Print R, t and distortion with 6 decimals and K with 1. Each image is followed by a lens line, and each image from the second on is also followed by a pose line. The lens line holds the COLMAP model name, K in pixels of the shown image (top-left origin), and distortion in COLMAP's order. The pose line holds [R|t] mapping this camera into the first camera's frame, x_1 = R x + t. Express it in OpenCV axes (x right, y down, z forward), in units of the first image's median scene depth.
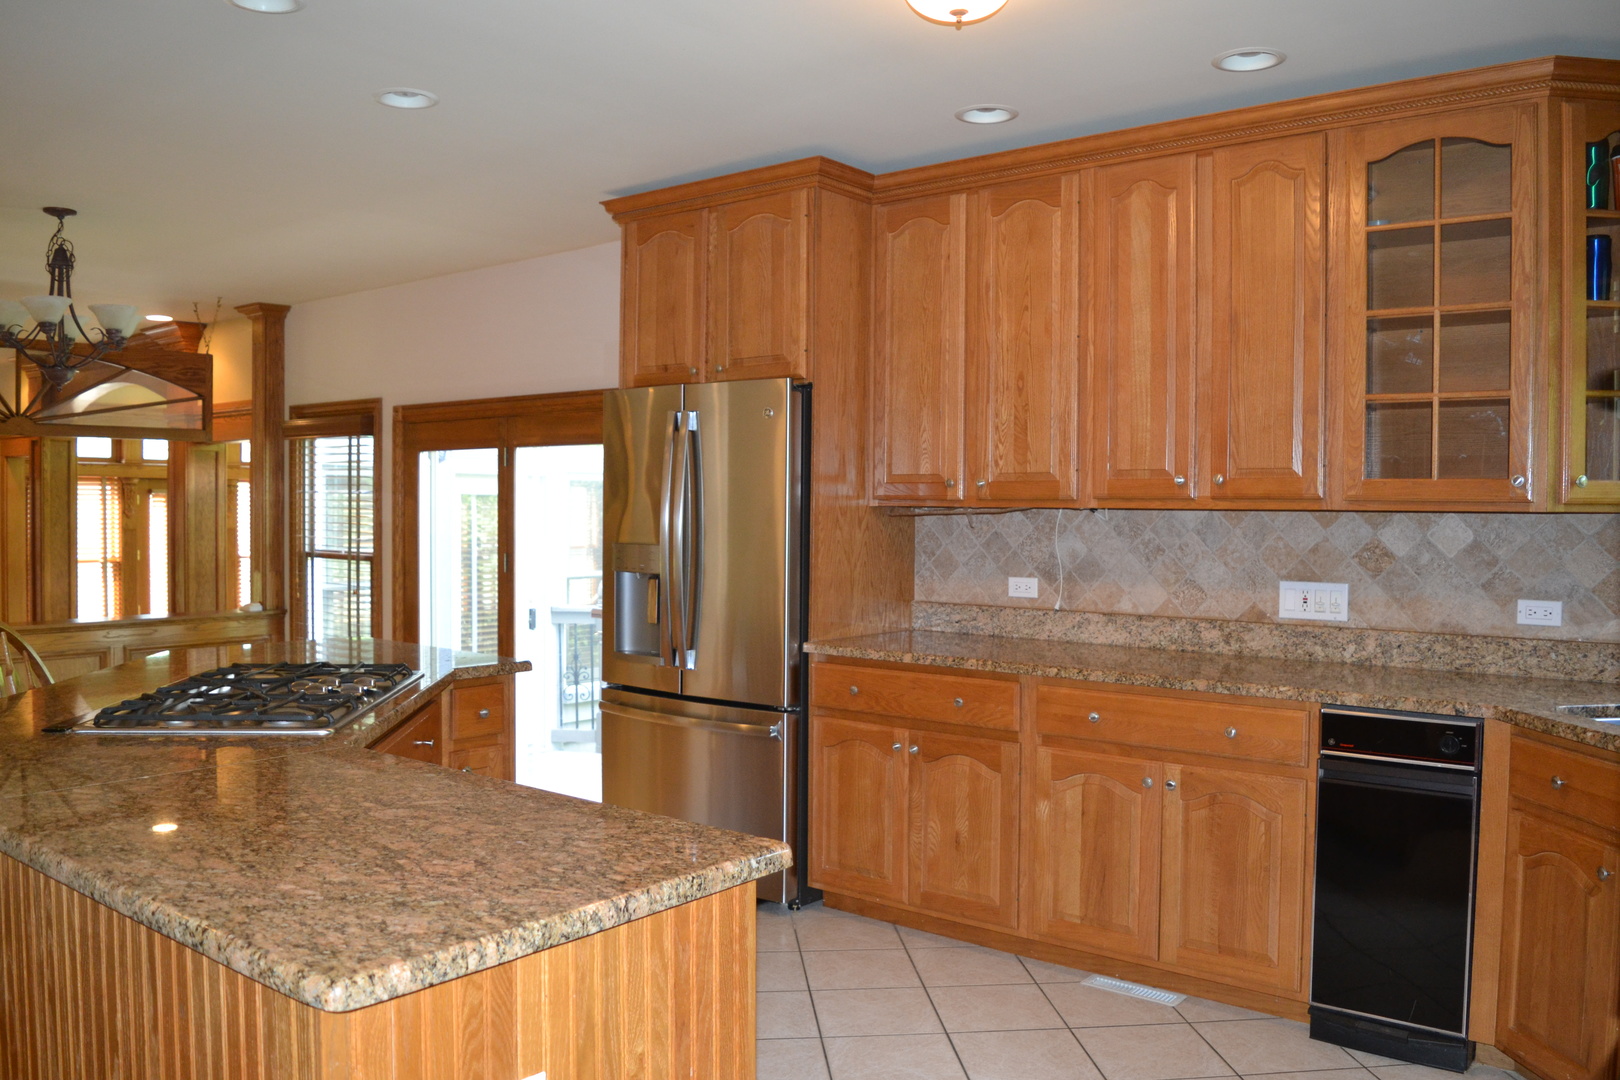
lens RADIAL K [[1293.7, 0, 810.2], [0, 1293.7, 533.0], [0, 0, 1]] dist [-0.092231, 0.023441]
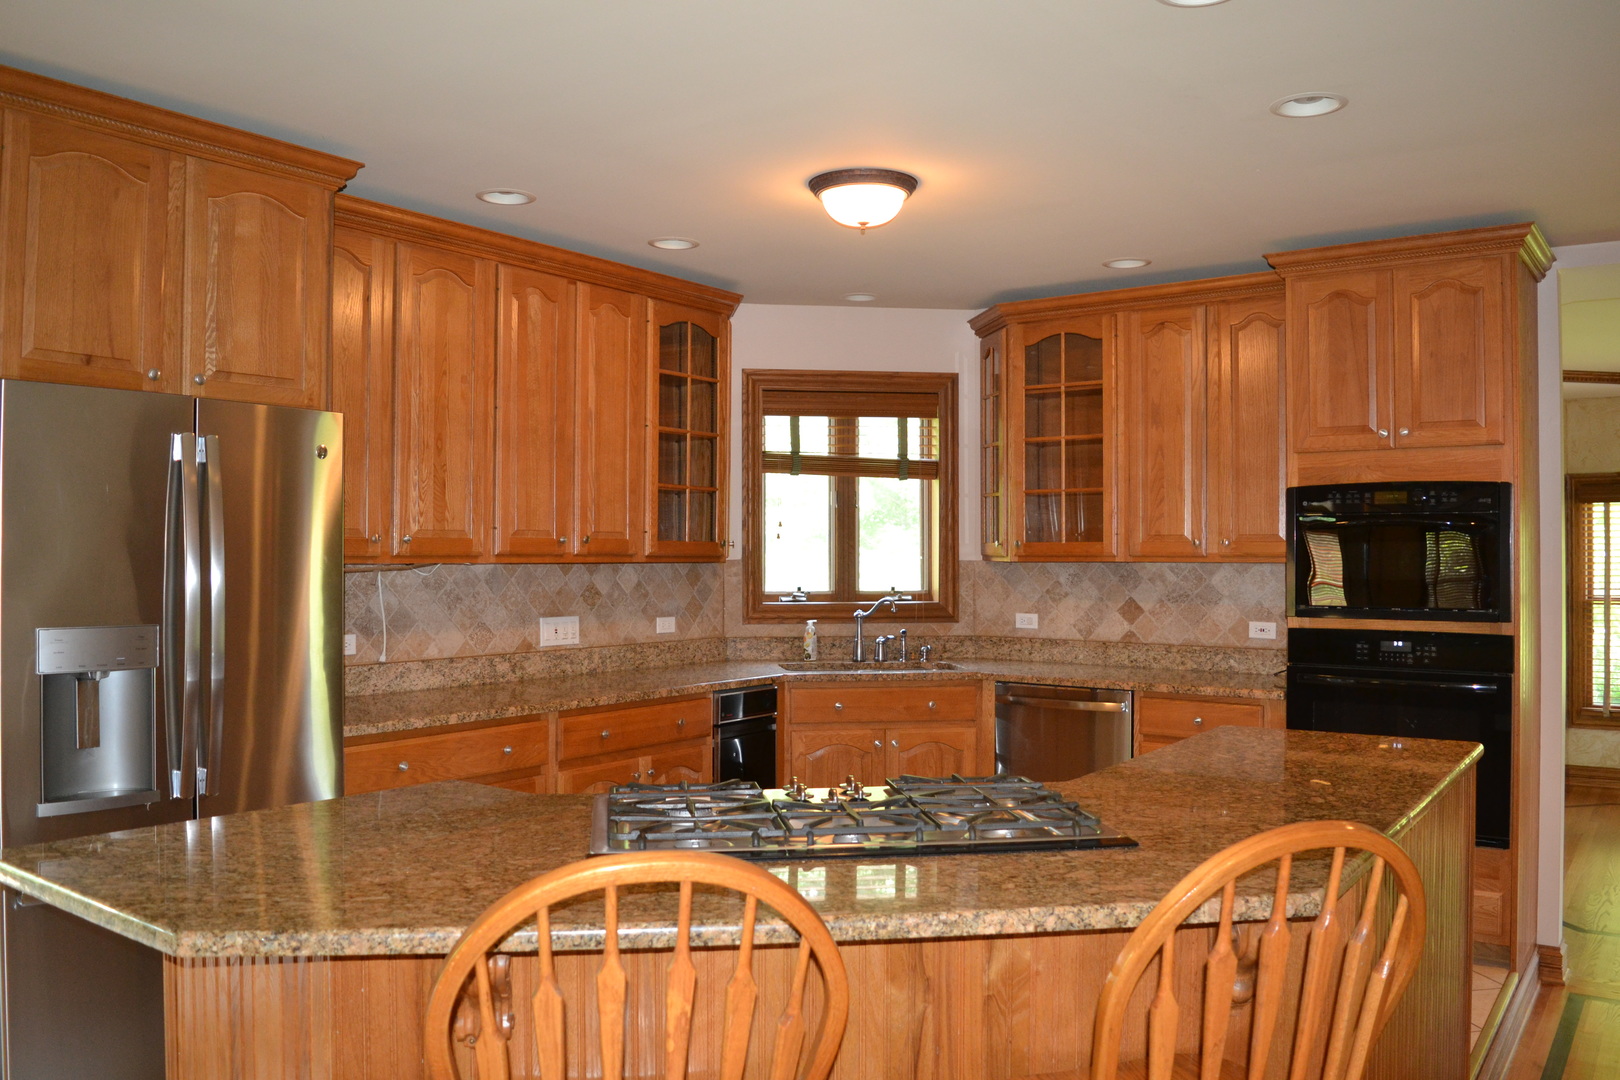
lens RADIAL K [[1293.7, 0, 809.5], [0, 1293.7, 540.0], [0, 0, 1]] dist [-0.092231, 0.023441]
pose [[-0.063186, 0.004055, 0.997994, -0.911141], [0.018542, 0.999824, -0.002889, -0.030884], [-0.997830, 0.018323, -0.063250, 0.789258]]
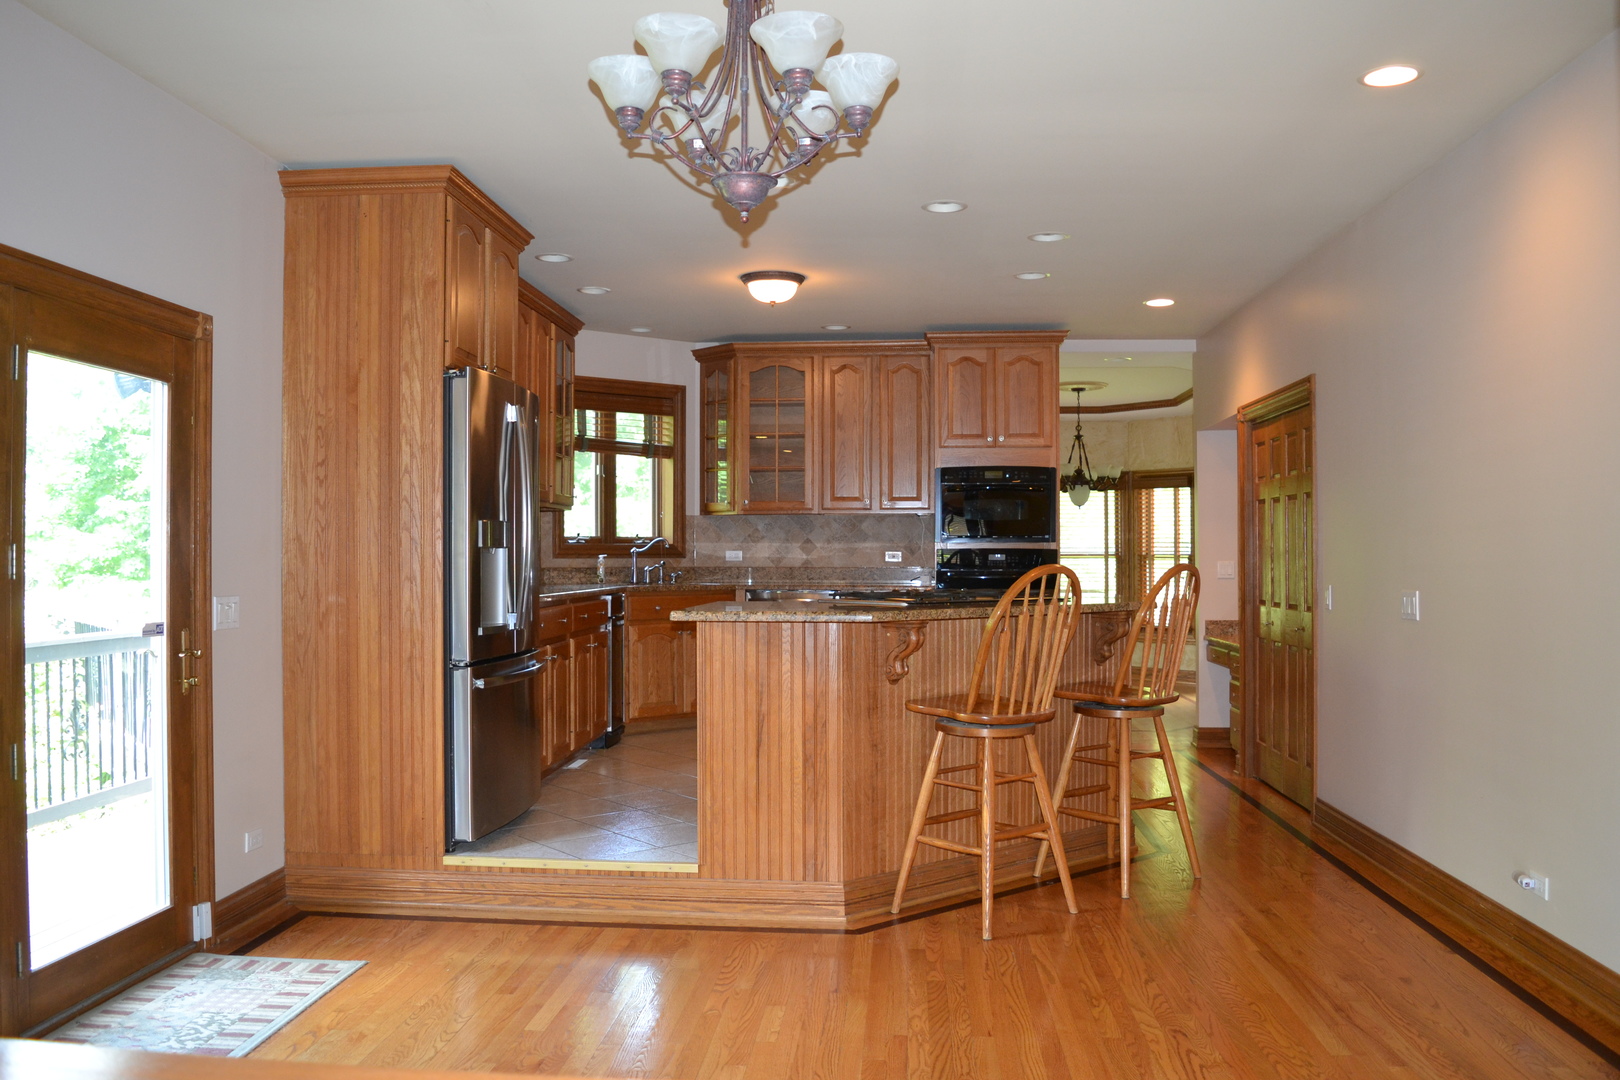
lens RADIAL K [[1293.7, 0, 811.3], [0, 1293.7, 540.3], [0, 0, 1]] dist [-0.092231, 0.023441]
pose [[-0.582437, 0.004821, 0.812862, -1.312085], [0.014318, 0.999888, 0.004330, 0.027848], [-0.812750, 0.014161, -0.582441, 1.618013]]
